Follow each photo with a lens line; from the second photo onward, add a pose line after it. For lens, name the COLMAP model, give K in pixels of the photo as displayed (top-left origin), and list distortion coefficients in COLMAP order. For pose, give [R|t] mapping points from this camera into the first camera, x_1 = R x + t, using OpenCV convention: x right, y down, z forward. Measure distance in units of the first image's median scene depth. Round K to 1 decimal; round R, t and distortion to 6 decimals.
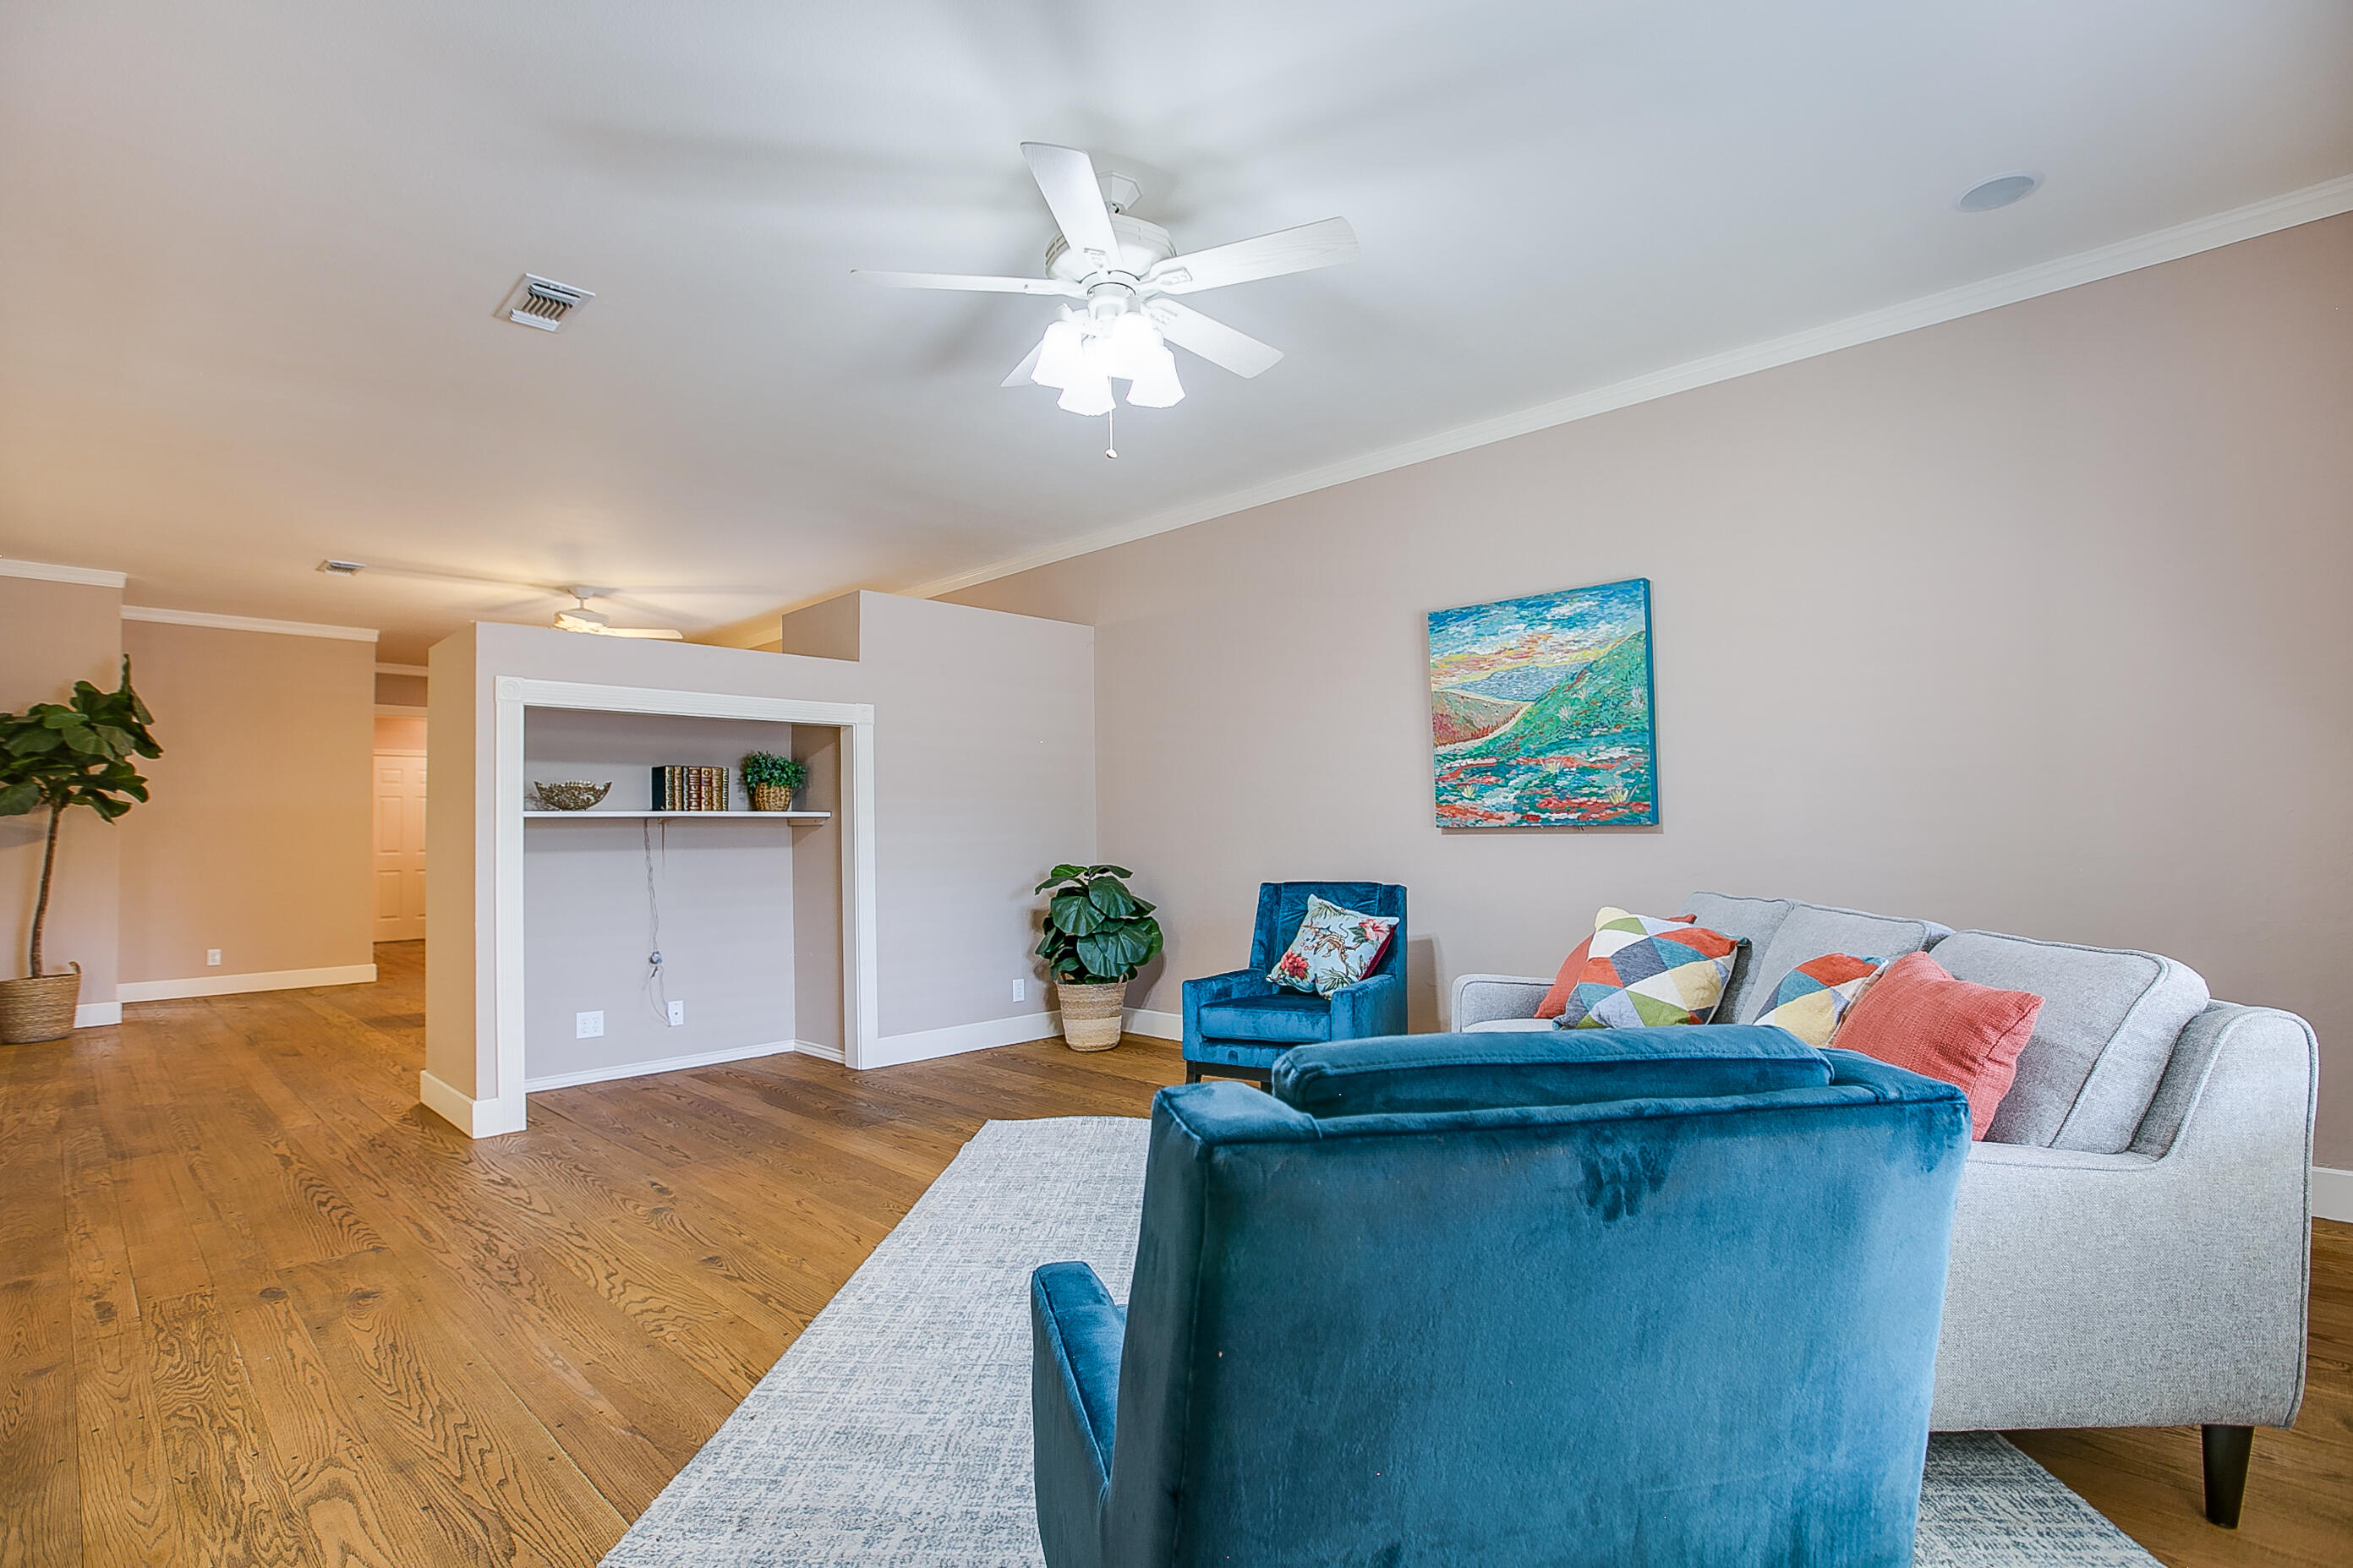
lens RADIAL K [[1113.8, 0, 1179.0], [0, 1113.8, 791.7], [0, 0, 1]] dist [-0.059384, 0.018734]
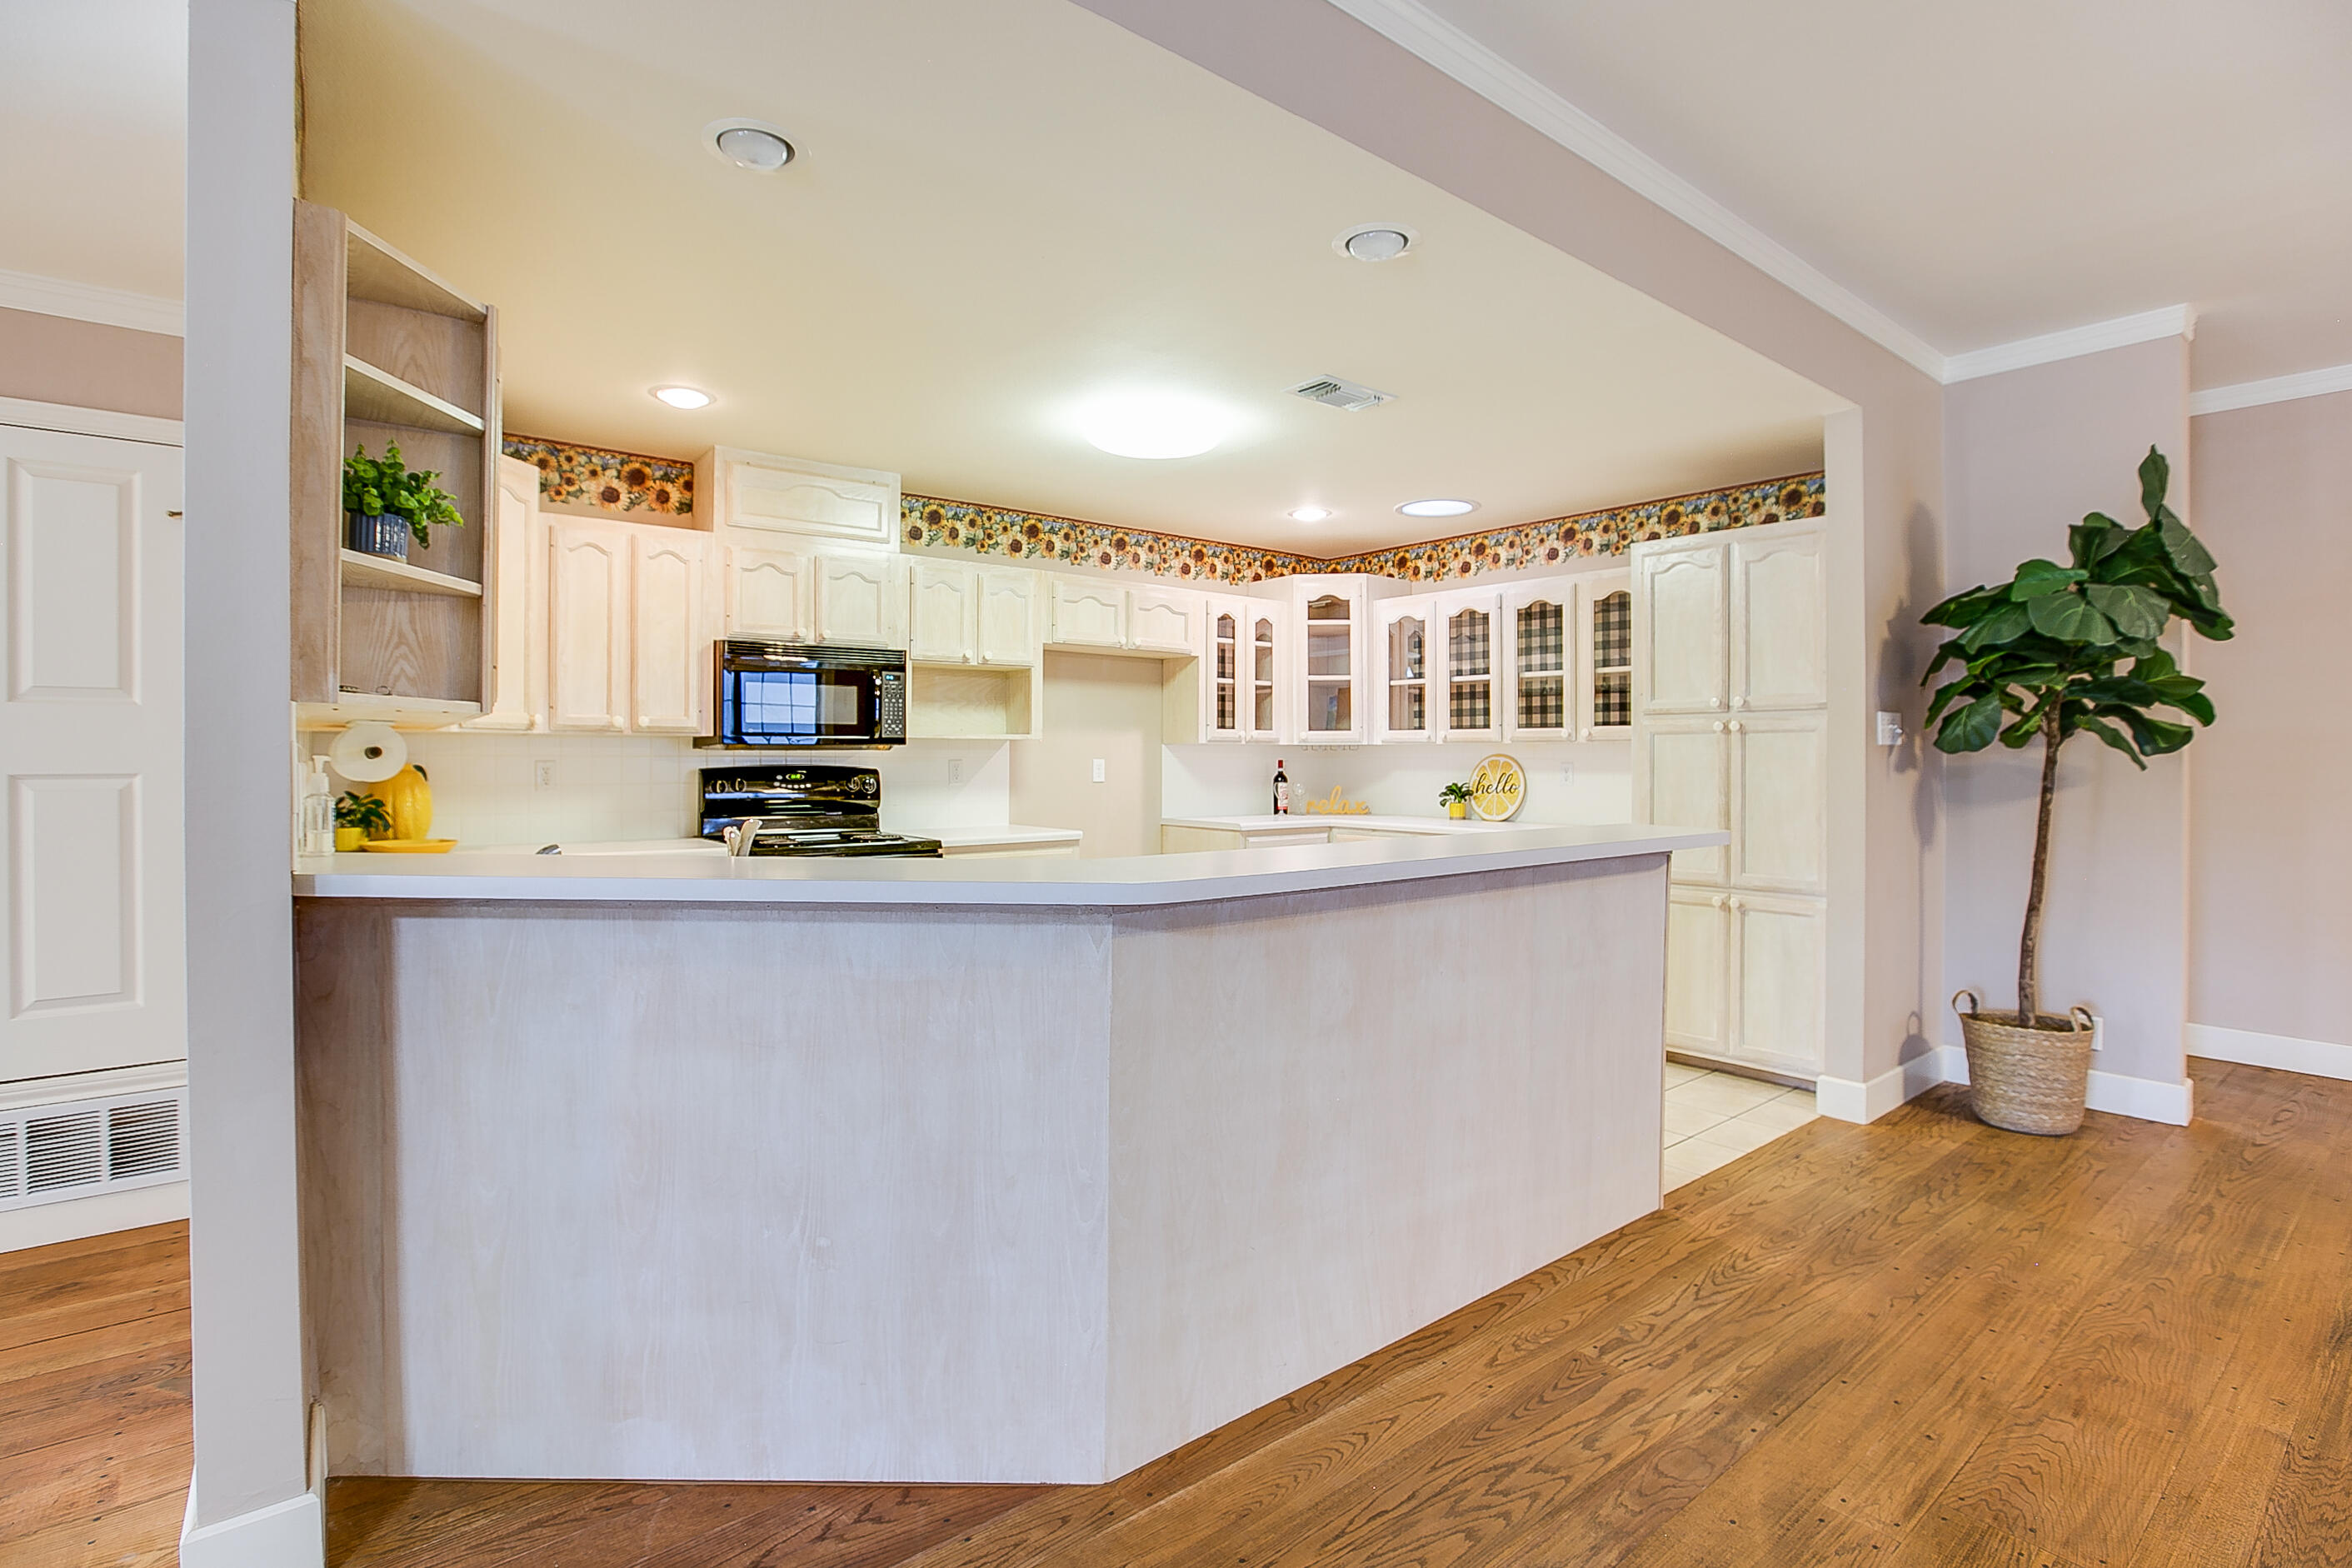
lens RADIAL K [[1122.5, 0, 1174.2], [0, 1122.5, 748.7], [0, 0, 1]] dist [-0.030330, 0.001080]
pose [[-0.139563, 0.012008, -0.990140, -0.533382], [0.033853, 0.999400, 0.007349, 0.000463], [0.989634, -0.032494, -0.139886, 0.827600]]
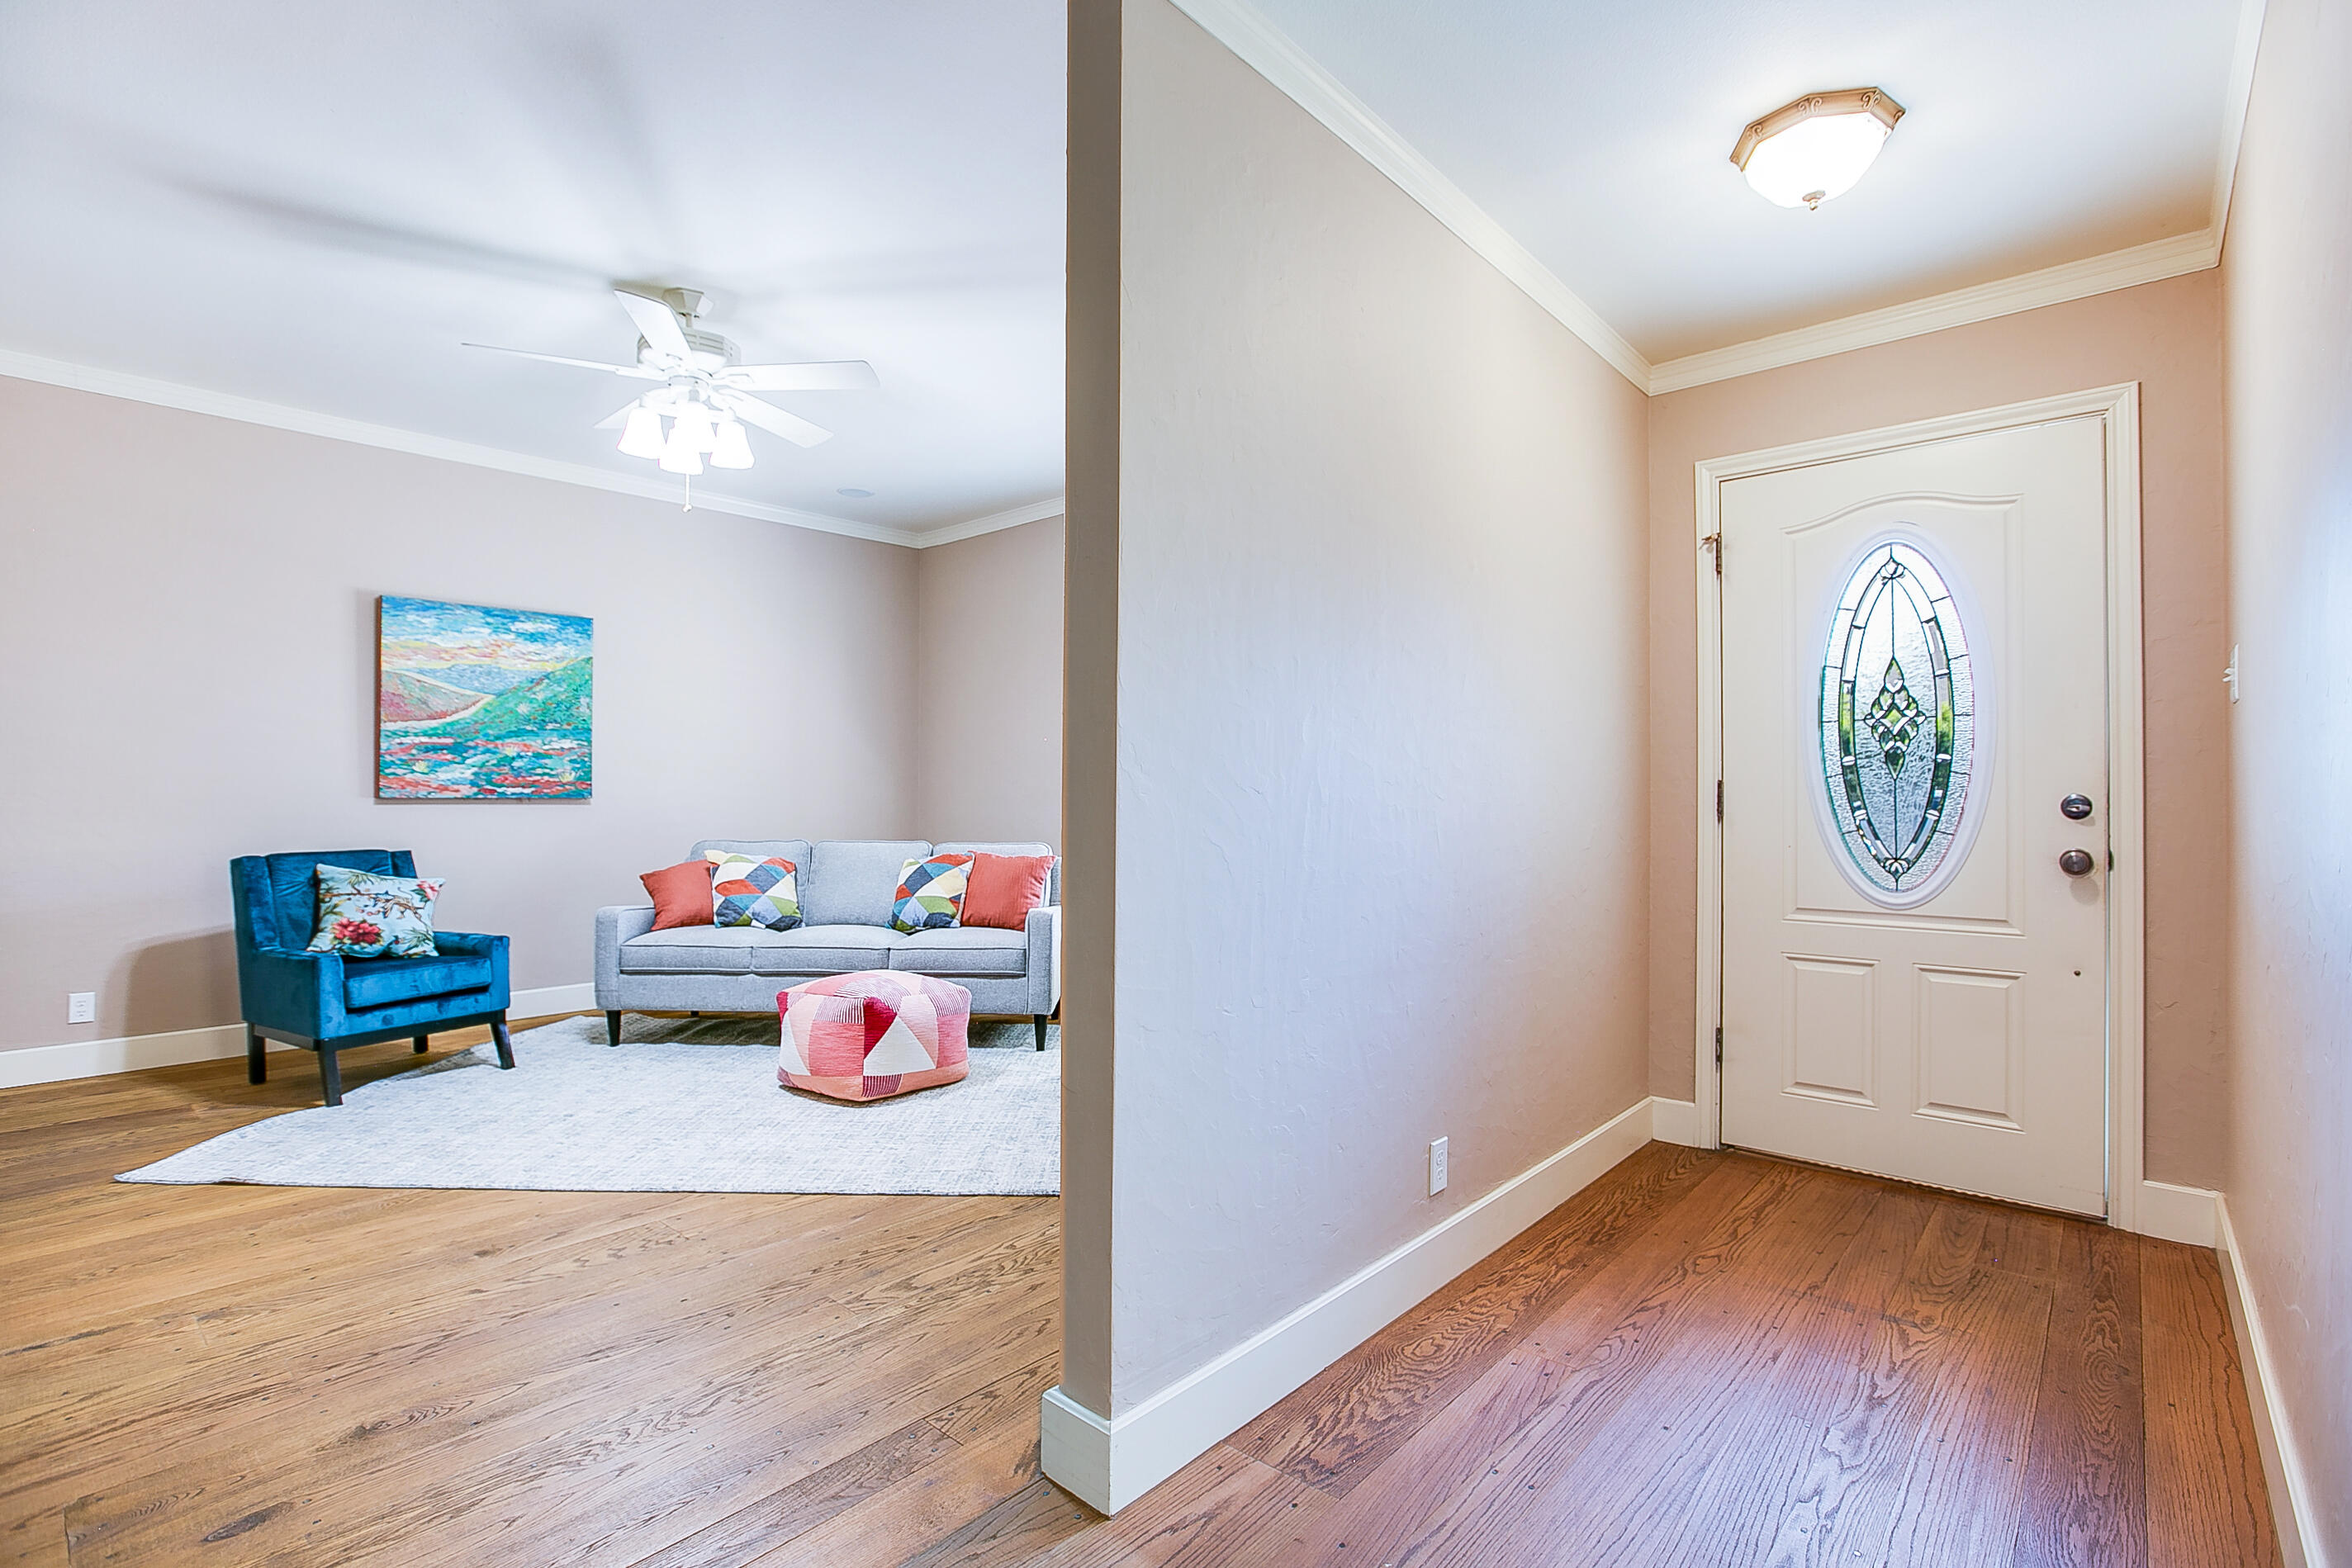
lens RADIAL K [[1075.5, 0, 1169.8], [0, 1075.5, 786.2], [0, 0, 1]] dist [-0.021478, 0.000401]
pose [[-0.025259, 0.024583, 0.999379, -0.849461], [-0.034673, 0.999075, -0.025452, 0.021726], [-0.999079, -0.035294, -0.024383, 0.284357]]
